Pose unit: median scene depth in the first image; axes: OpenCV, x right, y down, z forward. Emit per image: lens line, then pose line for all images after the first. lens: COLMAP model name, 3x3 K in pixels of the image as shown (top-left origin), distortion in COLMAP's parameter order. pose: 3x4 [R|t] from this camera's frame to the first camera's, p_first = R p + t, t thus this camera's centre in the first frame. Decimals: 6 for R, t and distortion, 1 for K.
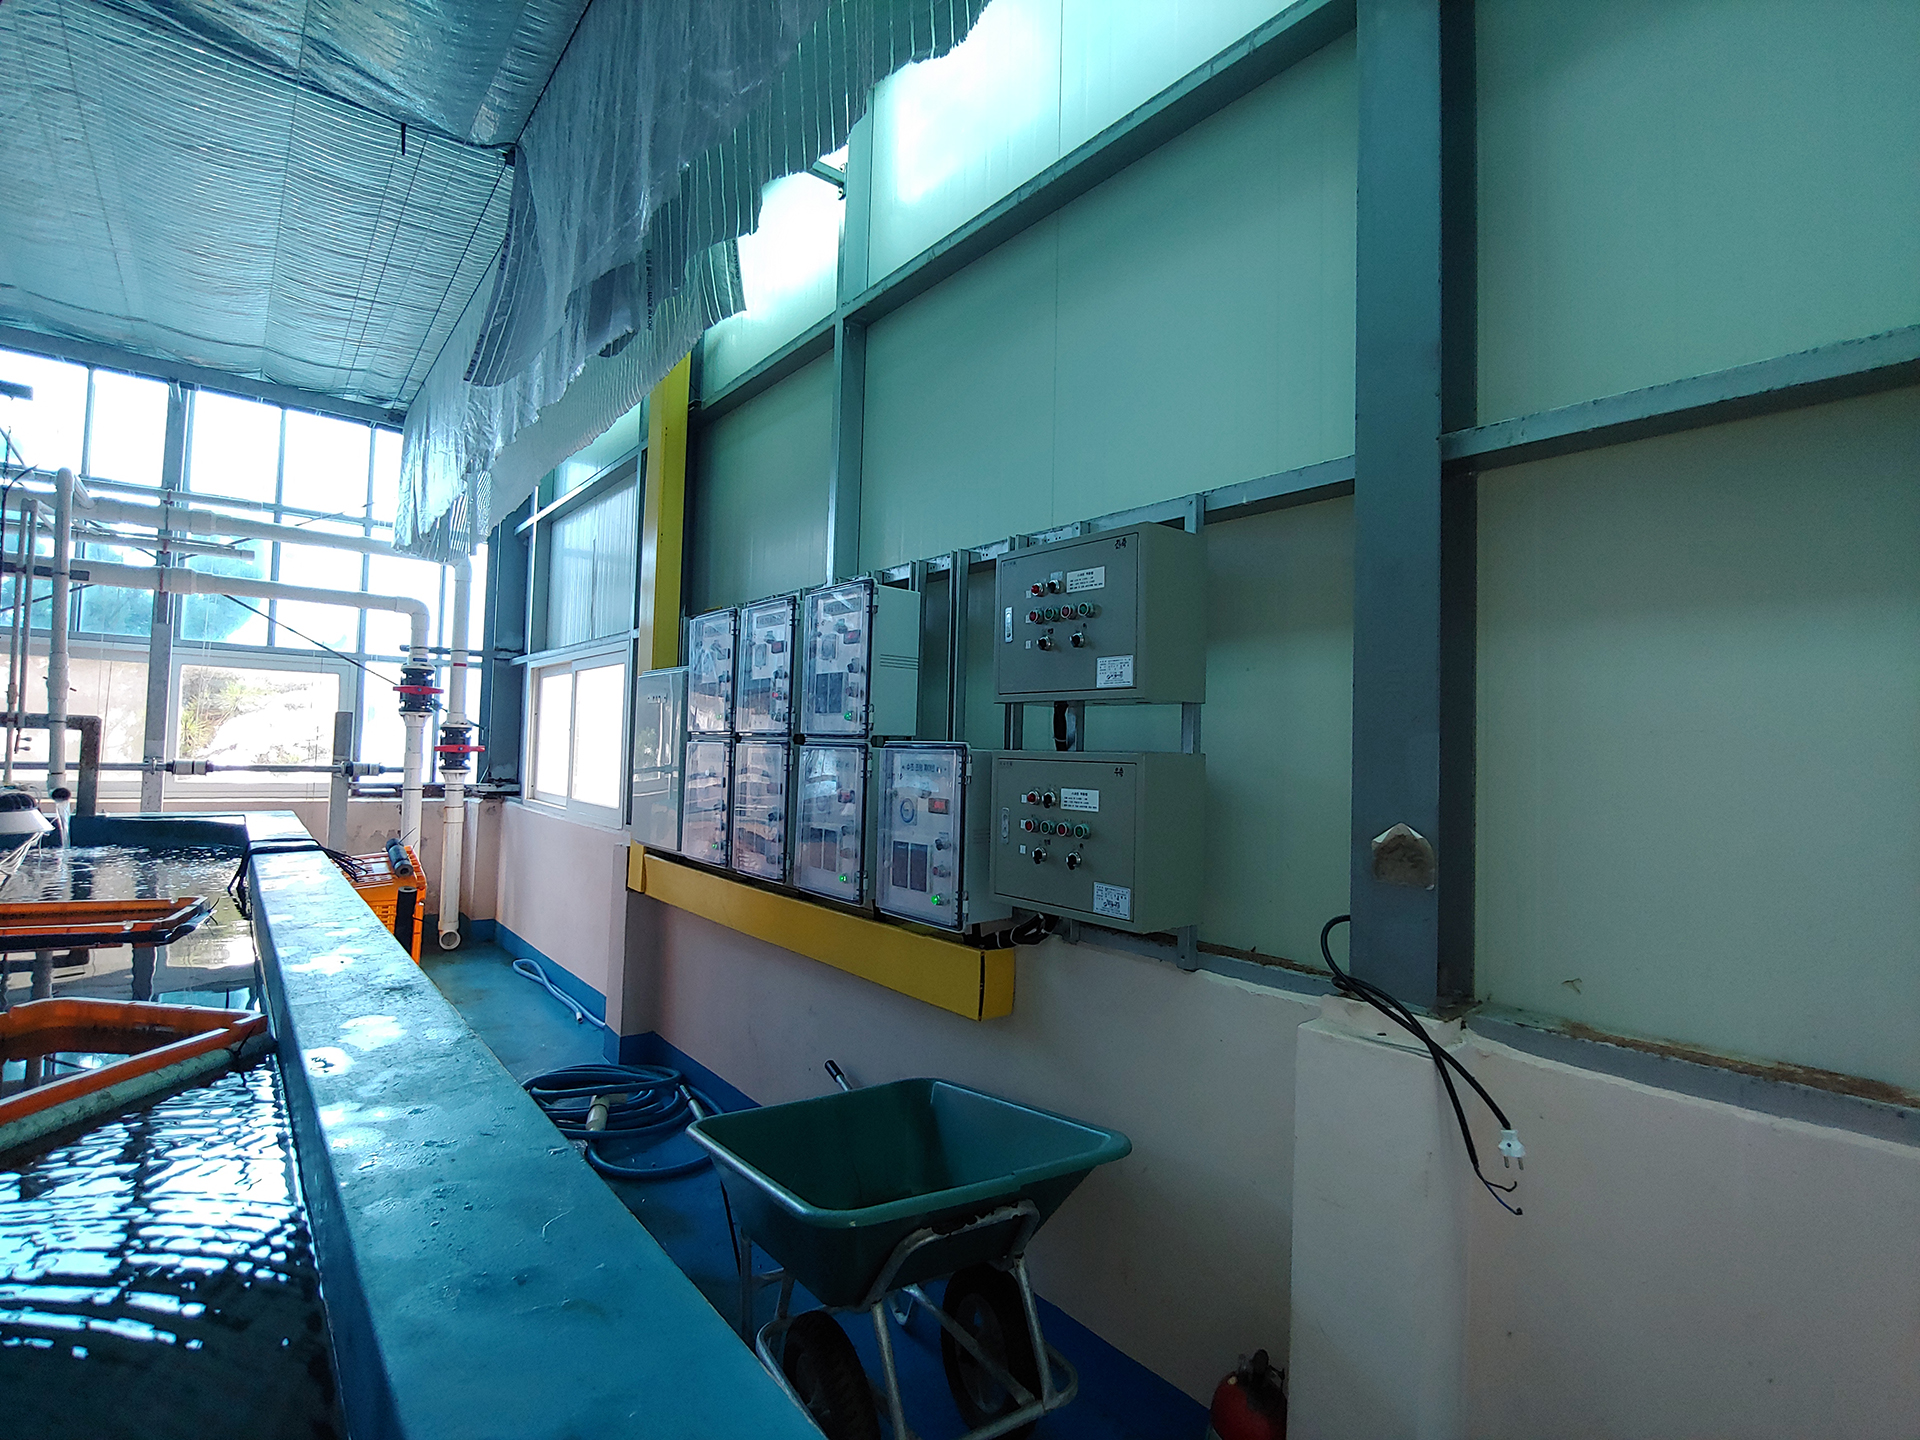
lens RADIAL K [[917.2, 0, 977.4], [0, 917.2, 720.1], [0, 0, 1]] dist [-0.028145, 0.000890]
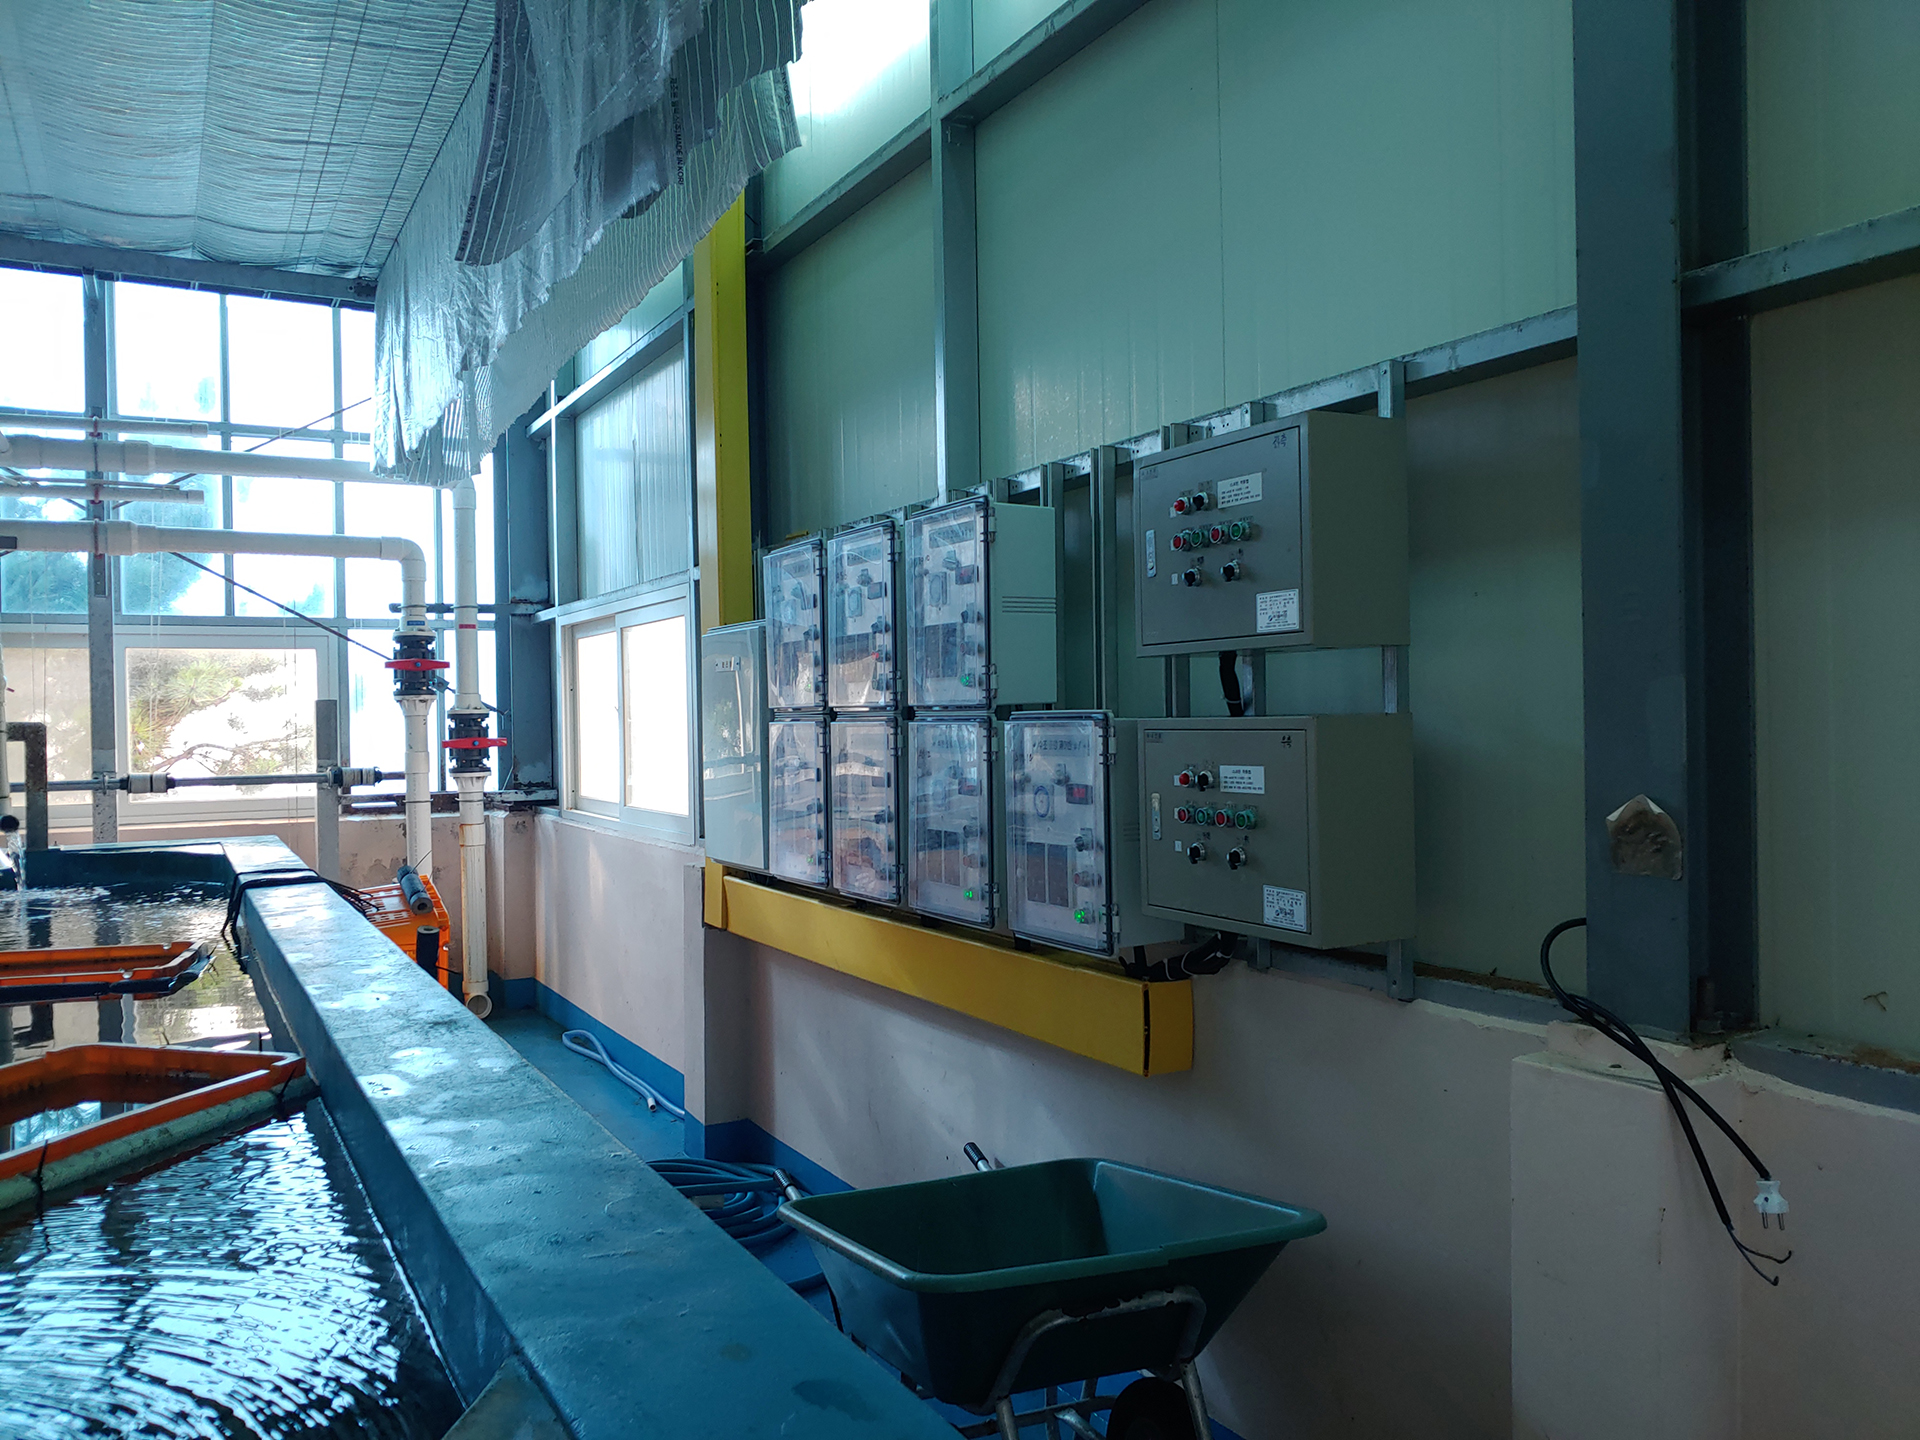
lens RADIAL K [[1474.7, 0, 987.0], [0, 1474.7, 723.6], [0, 0, 1]] dist [-0.025593, -0.004400]
pose [[0.983251, -0.043656, -0.176950, 0.066012], [0.050616, 0.998104, 0.035012, -0.007452], [0.175086, -0.043382, 0.983597, -0.135599]]
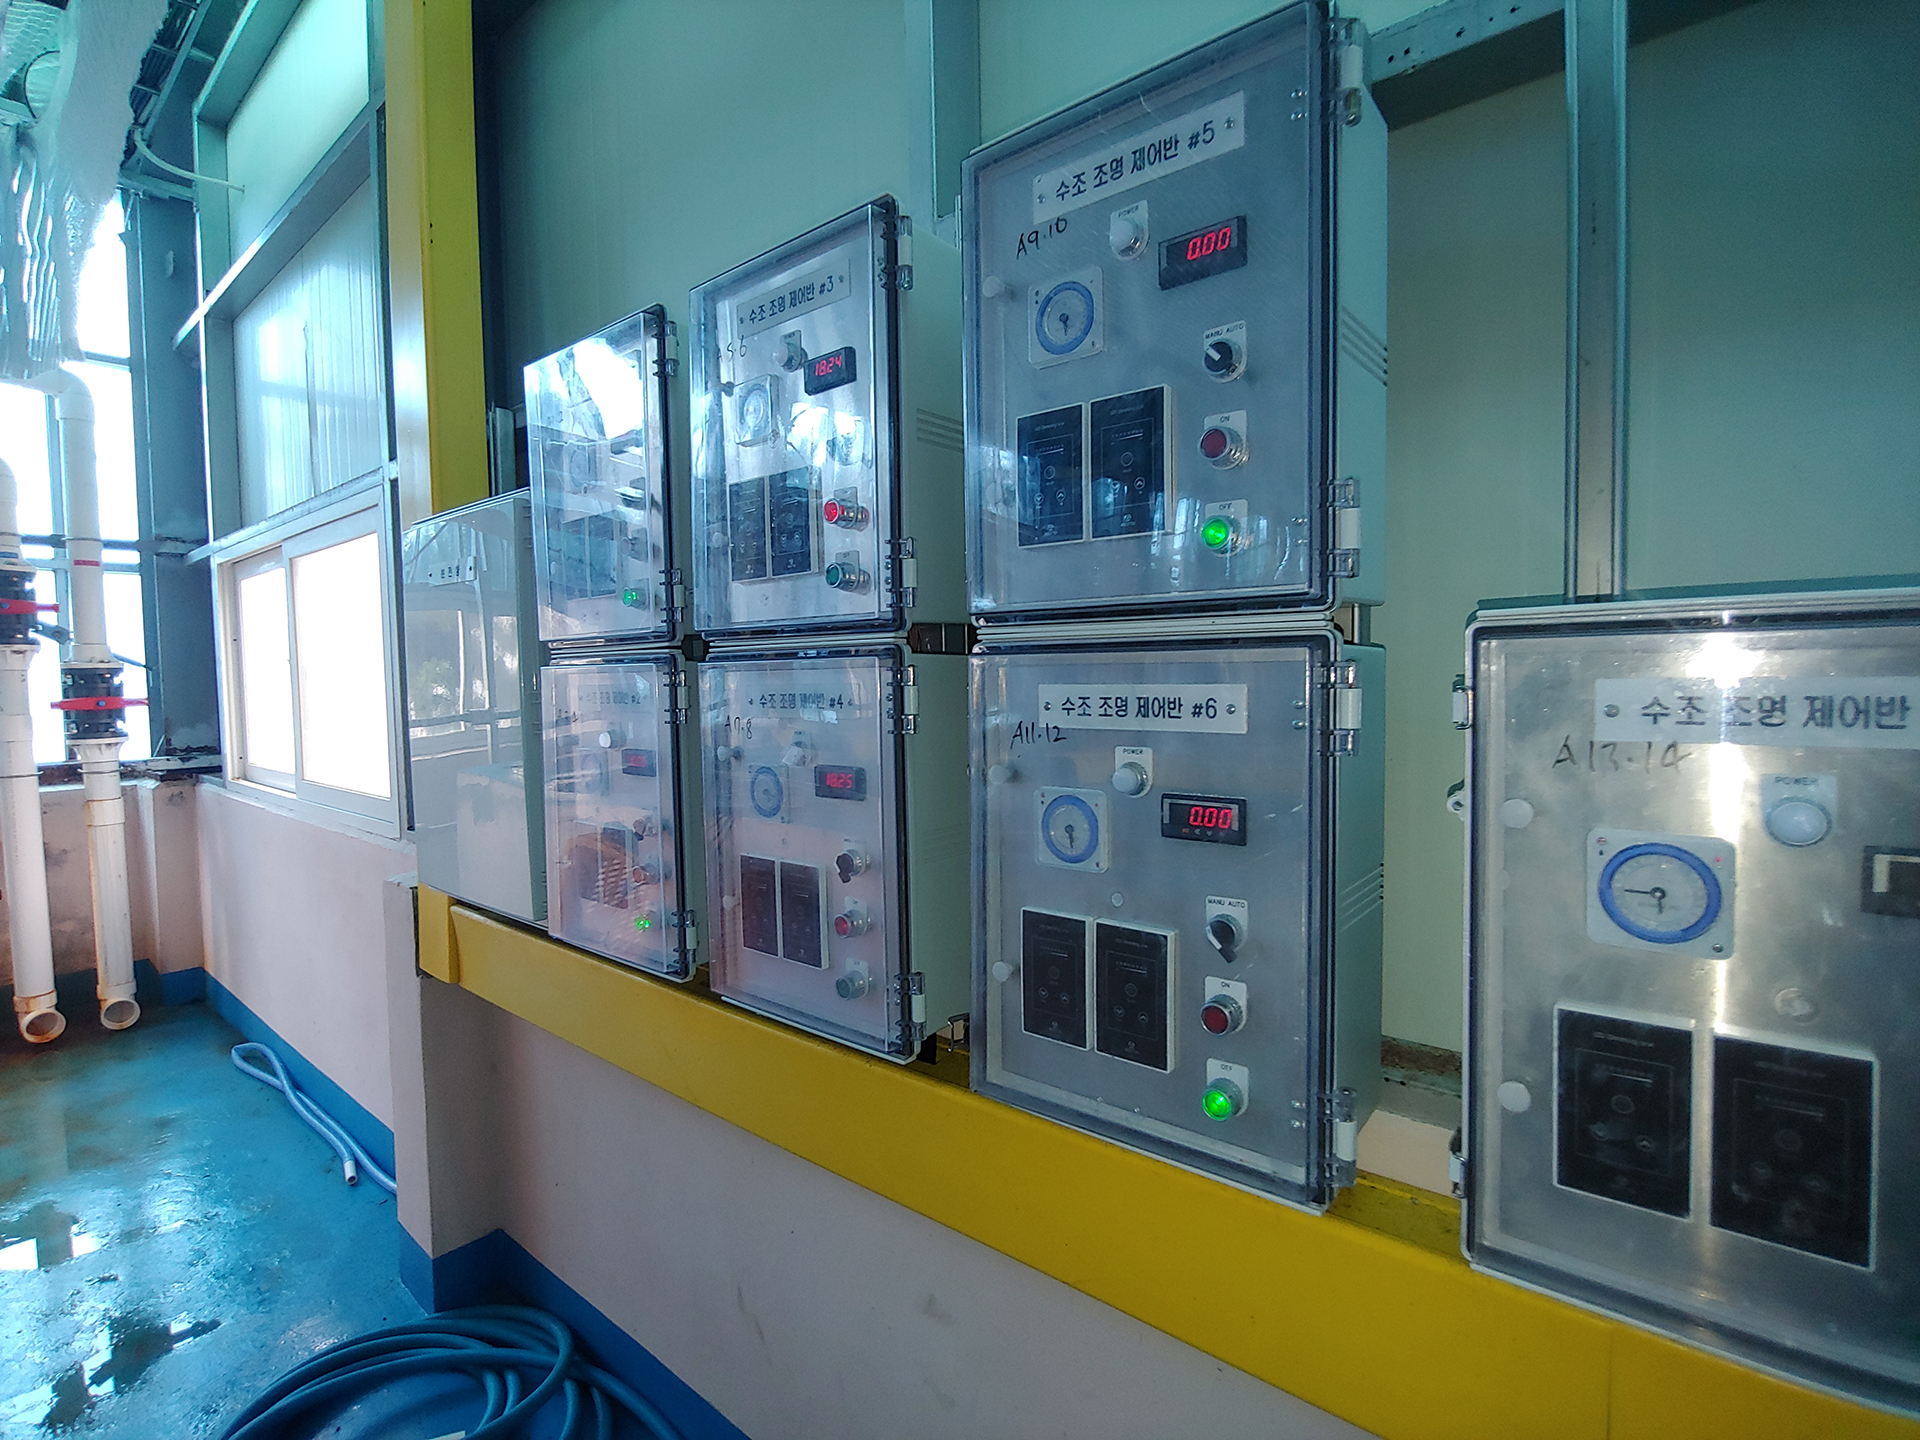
lens RADIAL K [[917.2, 0, 977.4], [0, 917.2, 720.1], [0, 0, 1]] dist [-0.028145, 0.000890]
pose [[0.980863, -0.054374, 0.186950, -0.203127], [0.037306, 0.994907, 0.093636, 0.016061], [-0.191089, -0.084870, 0.977897, 0.562797]]
